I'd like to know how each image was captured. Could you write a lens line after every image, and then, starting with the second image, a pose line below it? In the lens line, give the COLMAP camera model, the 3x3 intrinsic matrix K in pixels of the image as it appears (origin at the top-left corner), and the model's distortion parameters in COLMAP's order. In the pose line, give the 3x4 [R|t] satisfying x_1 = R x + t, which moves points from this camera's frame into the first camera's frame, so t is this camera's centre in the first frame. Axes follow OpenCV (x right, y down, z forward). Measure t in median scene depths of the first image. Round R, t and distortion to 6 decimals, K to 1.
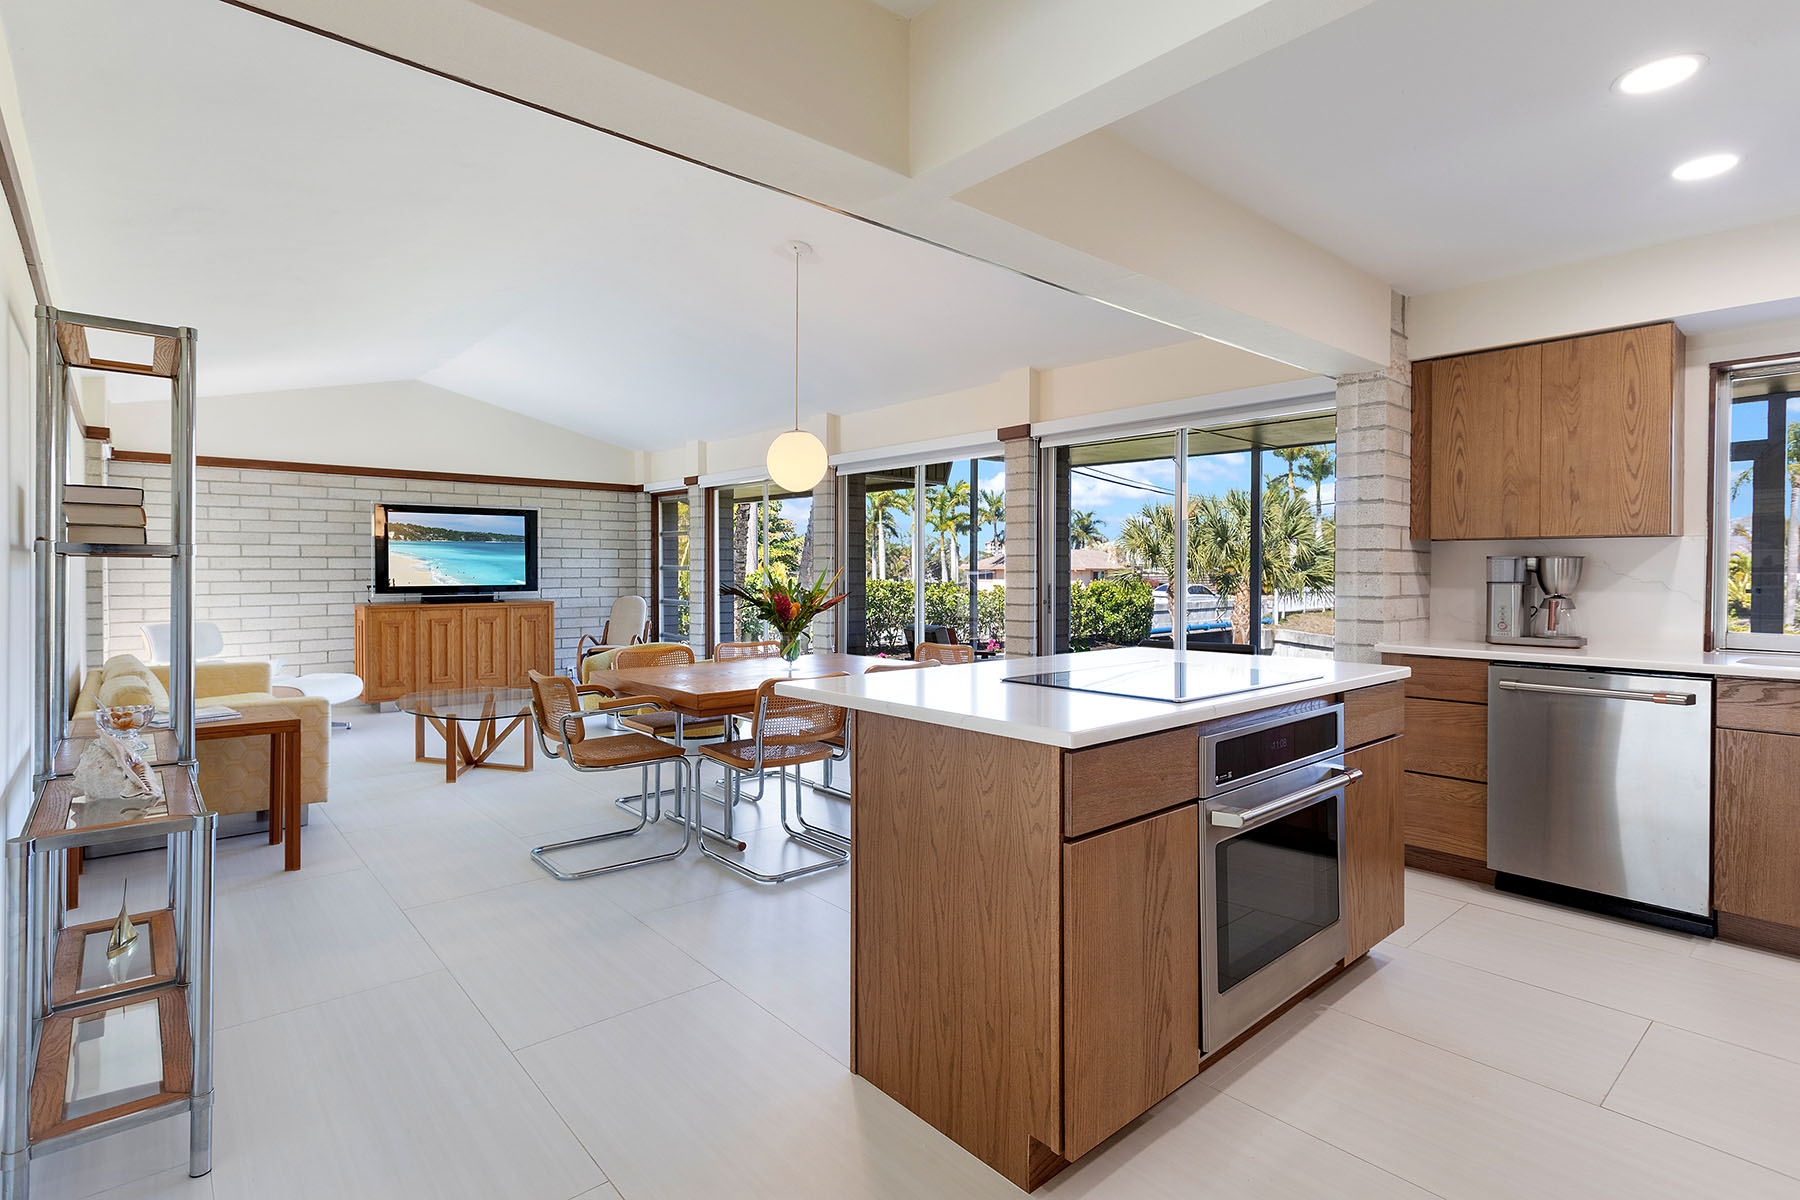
lens RADIAL K [[869.7, 0, 894.8], [0, 869.7, 576.8], [0, 0, 1]] dist [0.013431, -0.001371]
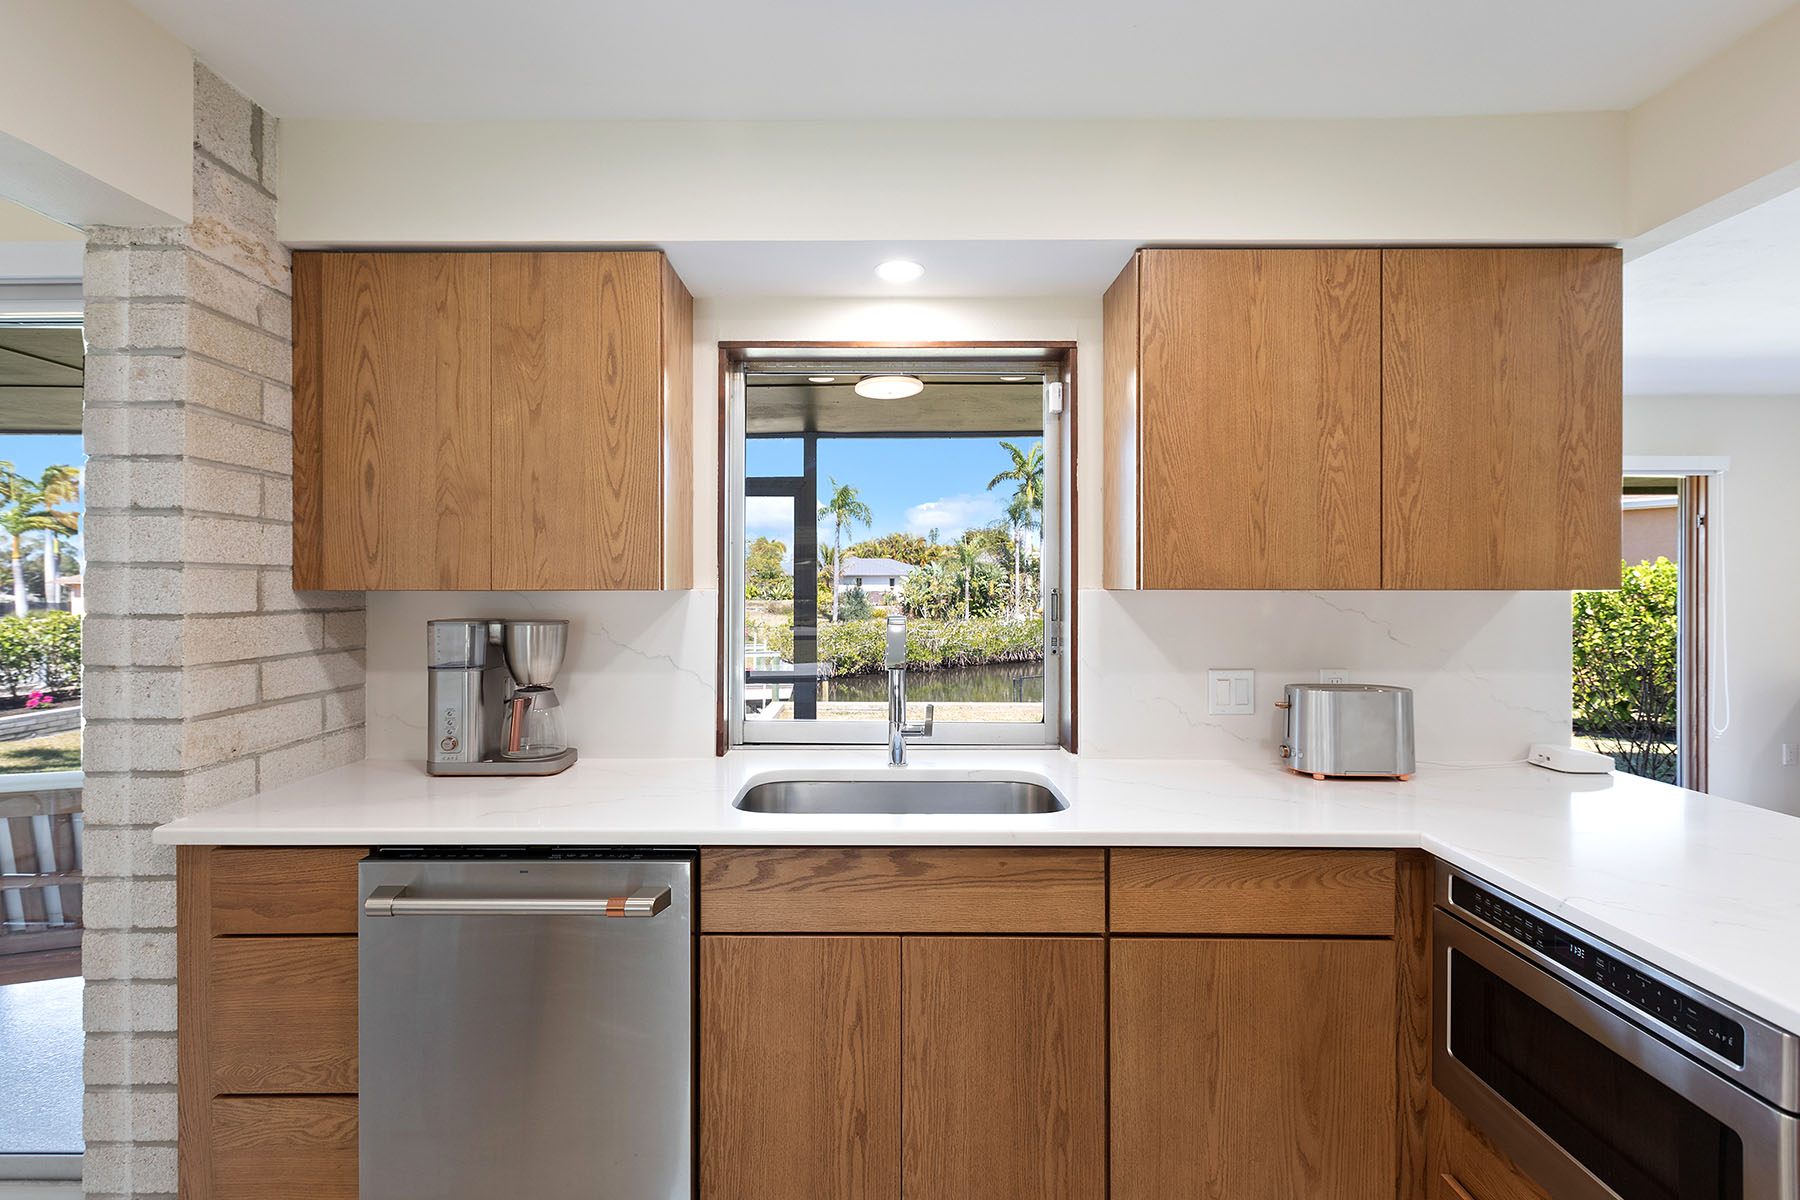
lens RADIAL K [[820.6, 0, 899.6], [0, 820.6, 584.6], [0, 0, 1]] dist [-0.000134, -0.002121]
pose [[0.645306, -0.005755, 0.763903, 0.327855], [0.010384, 0.999945, -0.001239, -0.030252], [-0.763854, 0.008731, 0.645330, 0.297122]]
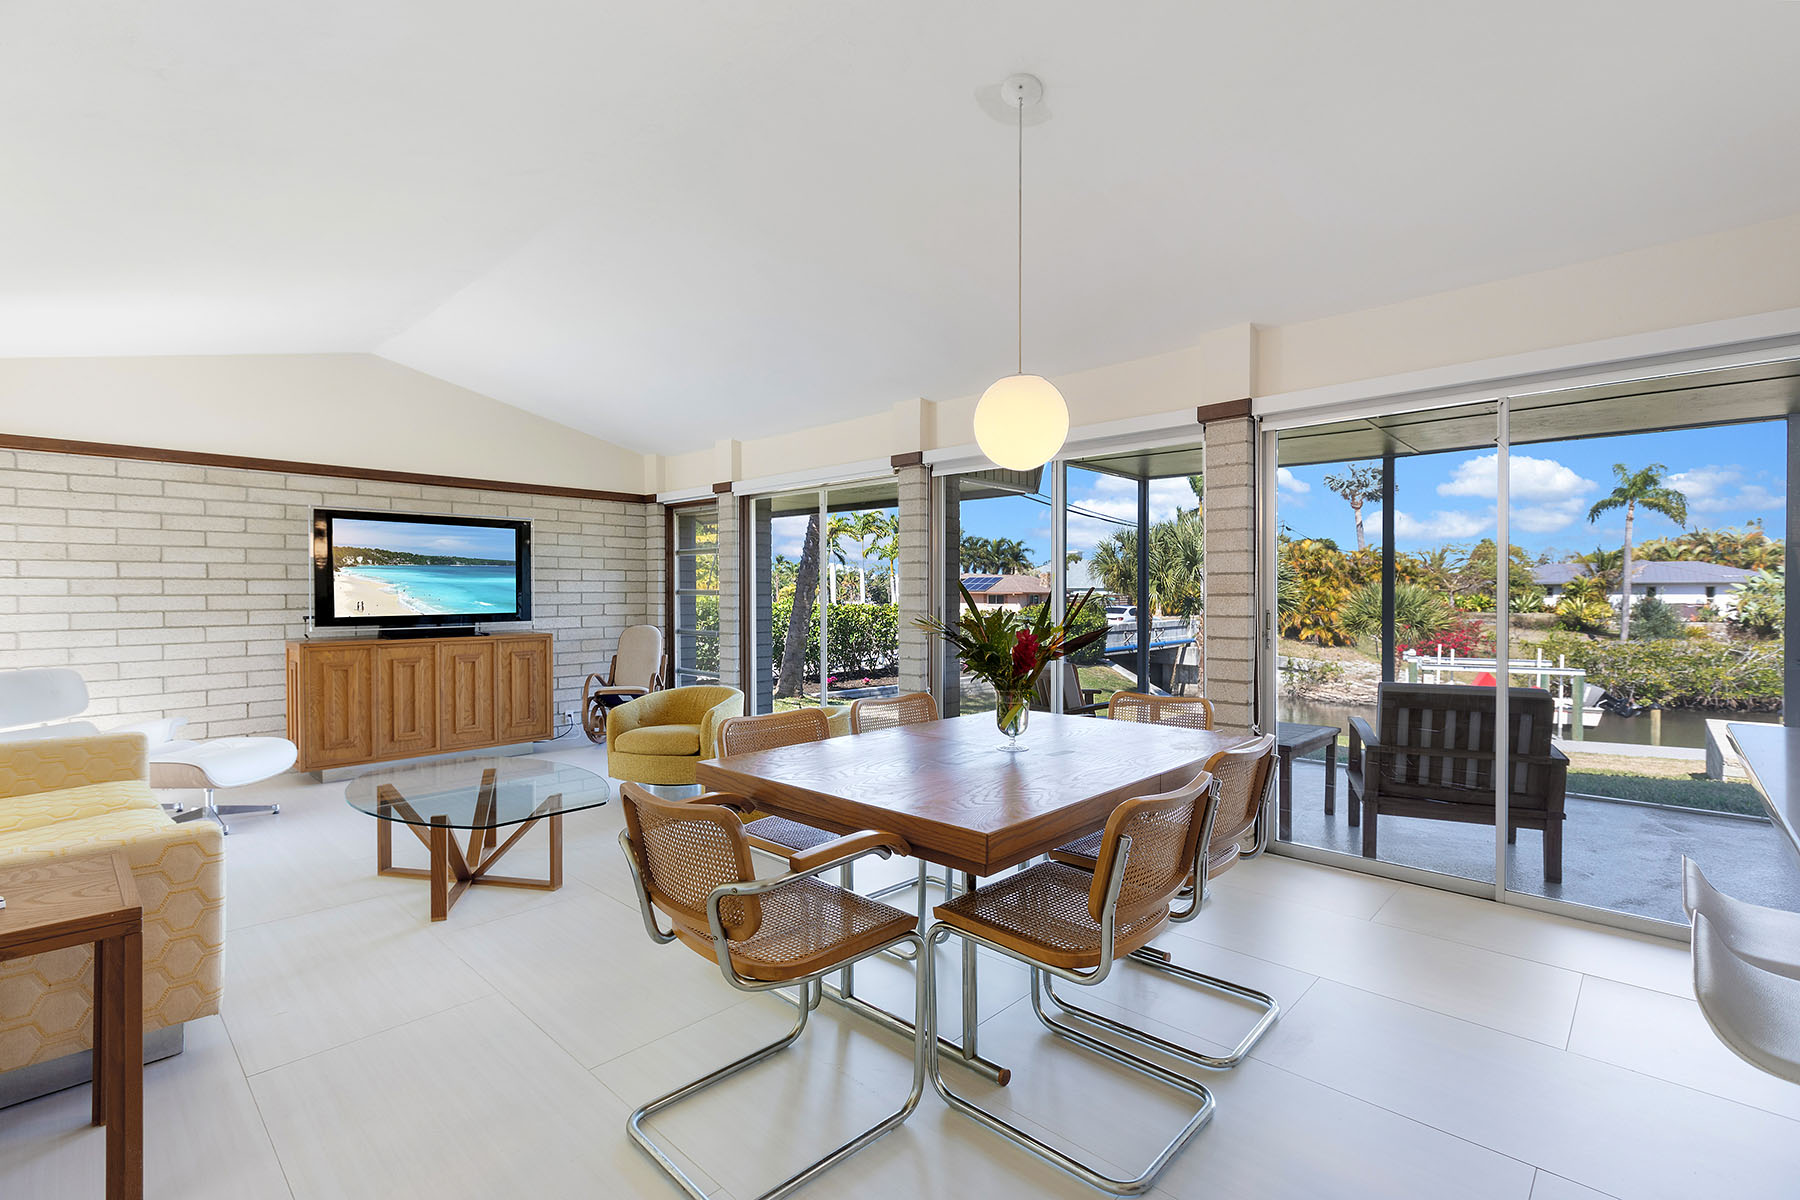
lens RADIAL K [[820.6, 0, 955.2], [0, 820.6, 600.5], [0, 0, 1]] dist [-0.000134, -0.002121]
pose [[0.992339, -0.004699, 0.123453, -0.185855], [0.004732, 0.999989, 0.000030, -0.001441], [-0.123452, 0.000554, 0.992350, 0.320476]]
